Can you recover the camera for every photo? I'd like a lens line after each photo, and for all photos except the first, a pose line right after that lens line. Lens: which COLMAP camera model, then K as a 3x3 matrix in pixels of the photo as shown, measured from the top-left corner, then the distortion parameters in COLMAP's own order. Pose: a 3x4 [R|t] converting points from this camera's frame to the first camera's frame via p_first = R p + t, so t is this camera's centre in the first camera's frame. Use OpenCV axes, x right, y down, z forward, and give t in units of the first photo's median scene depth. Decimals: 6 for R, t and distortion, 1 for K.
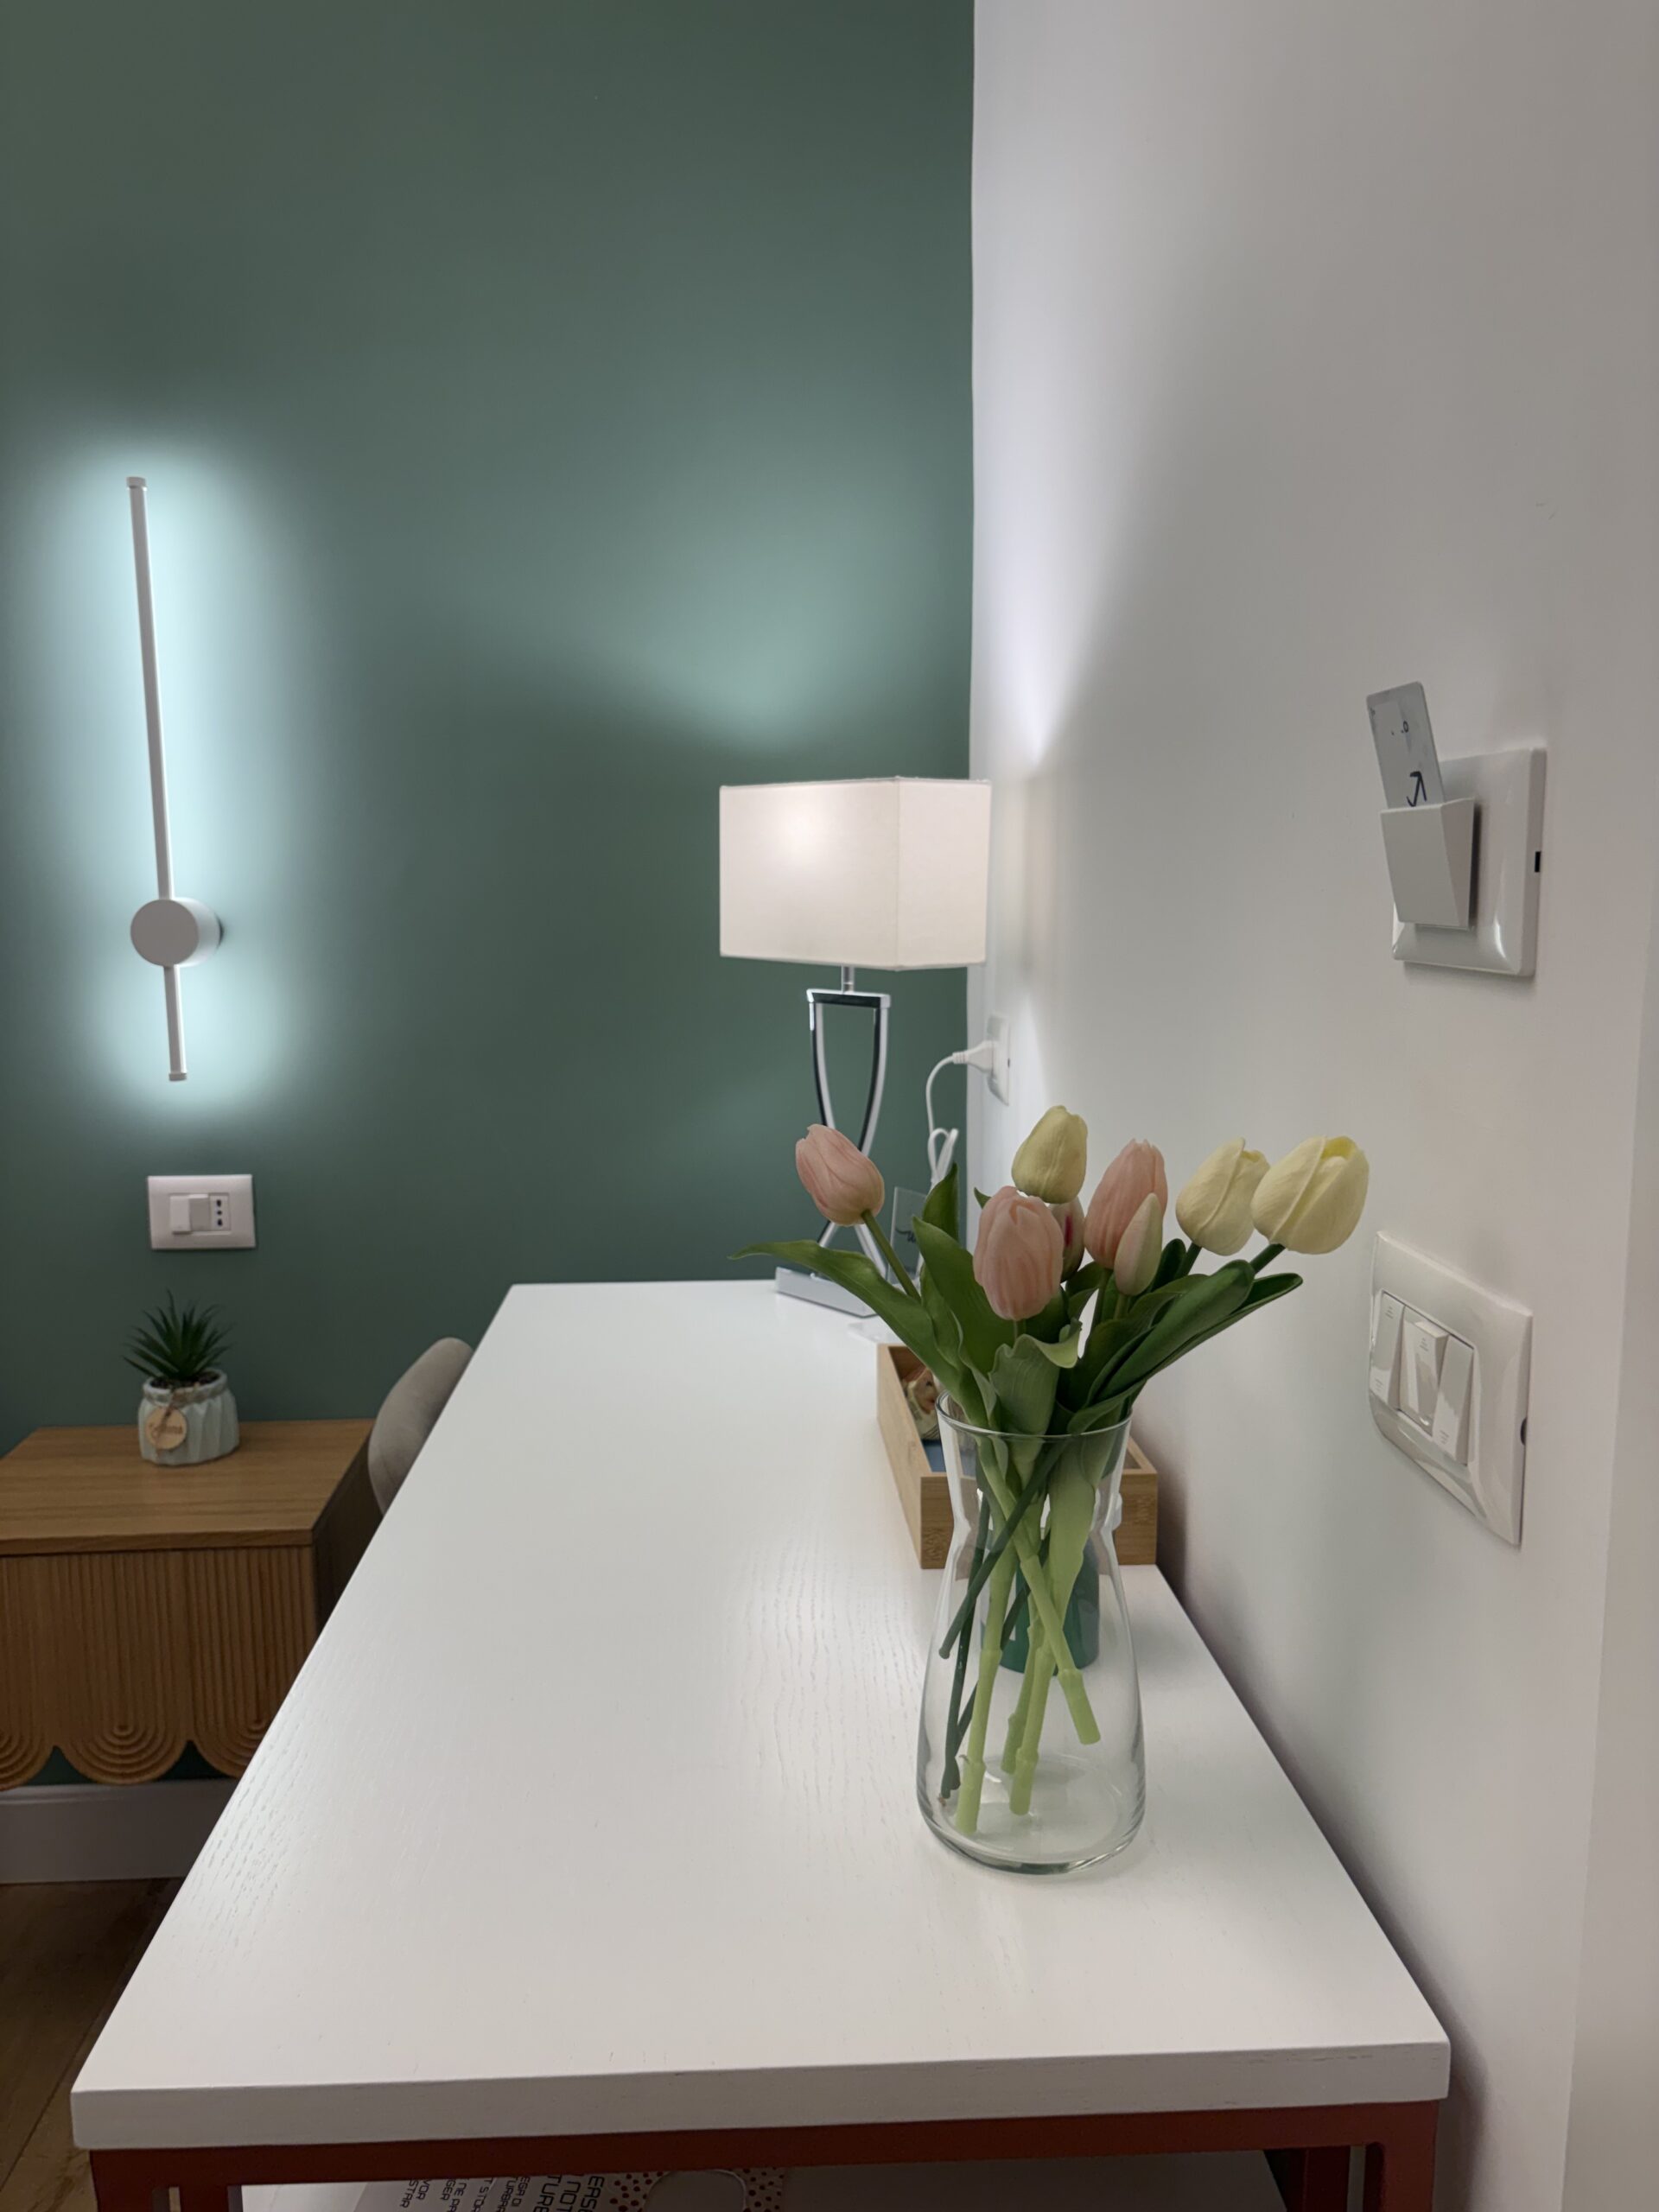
lens RADIAL K [[1679.2, 0, 827.8], [0, 1679.2, 1101.9], [0, 0, 1]] dist [0.052961, -0.002372]
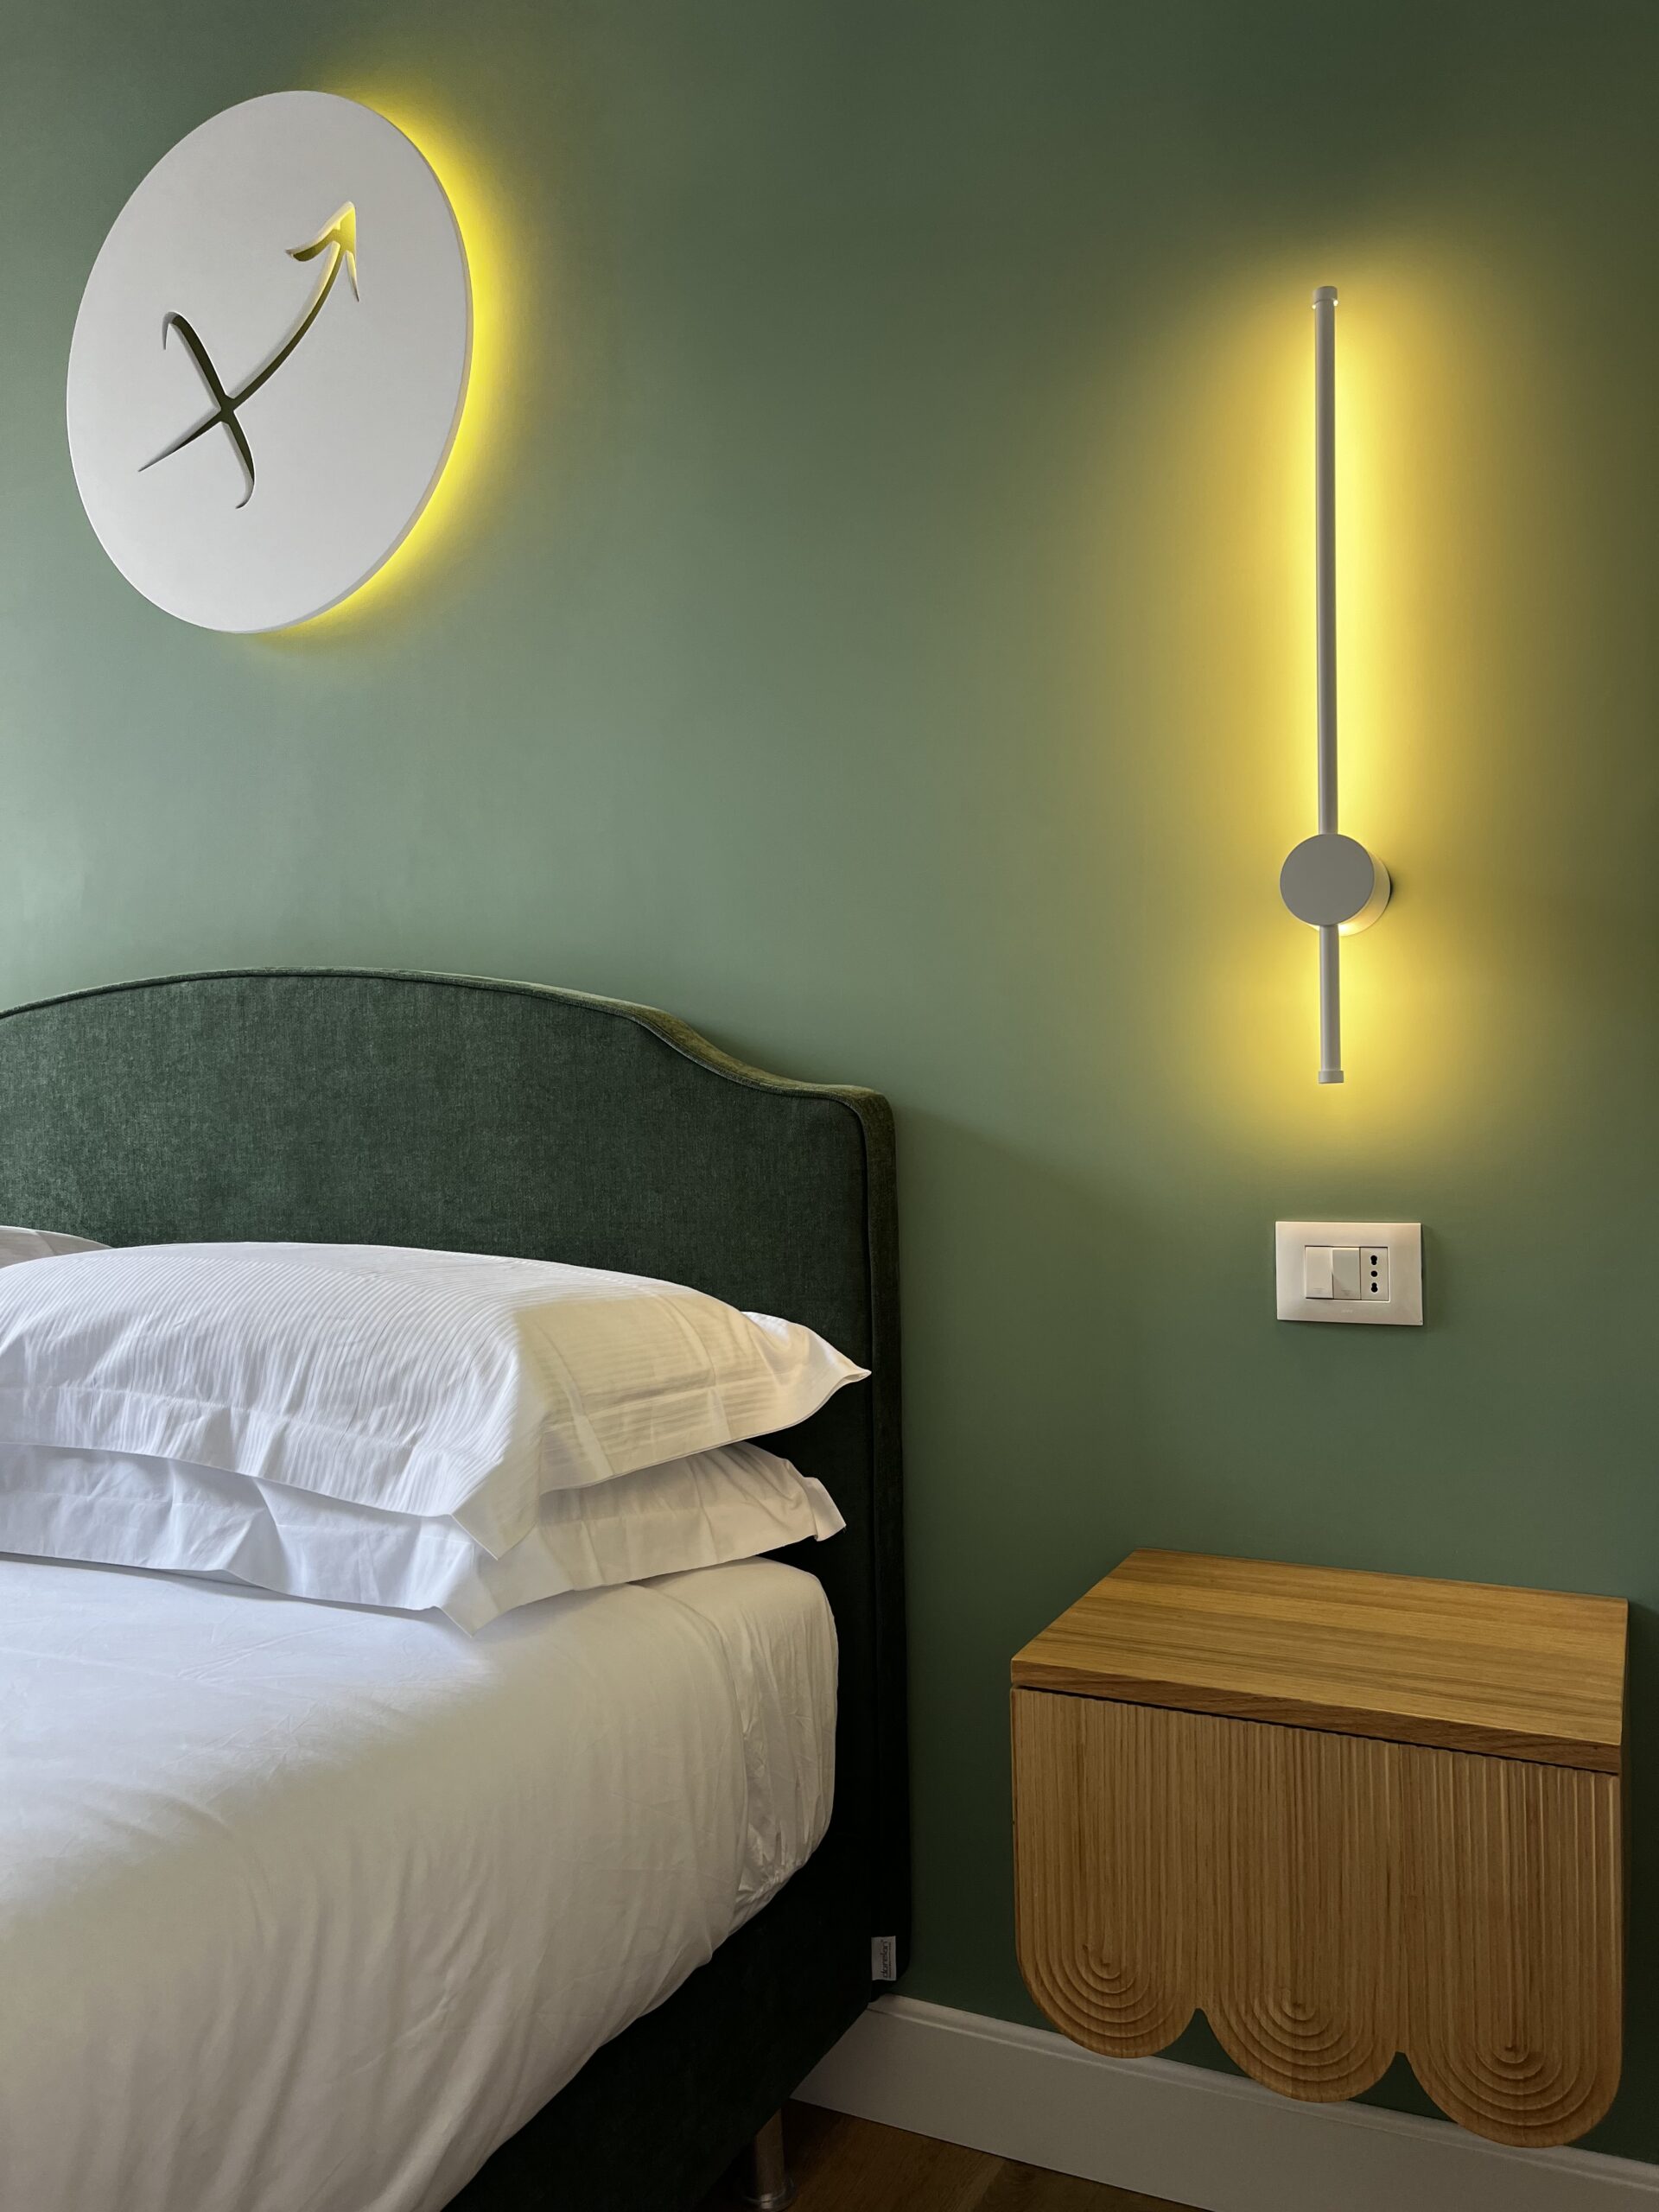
lens RADIAL K [[1700.1, 0, 829.2], [0, 1700.1, 1105.3], [0, 0, 1]] dist [-0.011207, -0.012811]
pose [[0.877263, -0.000592, -0.480010, -0.227827], [-0.063581, 0.991044, -0.117423, 0.098698], [0.475781, 0.133531, 0.869369, 0.267729]]
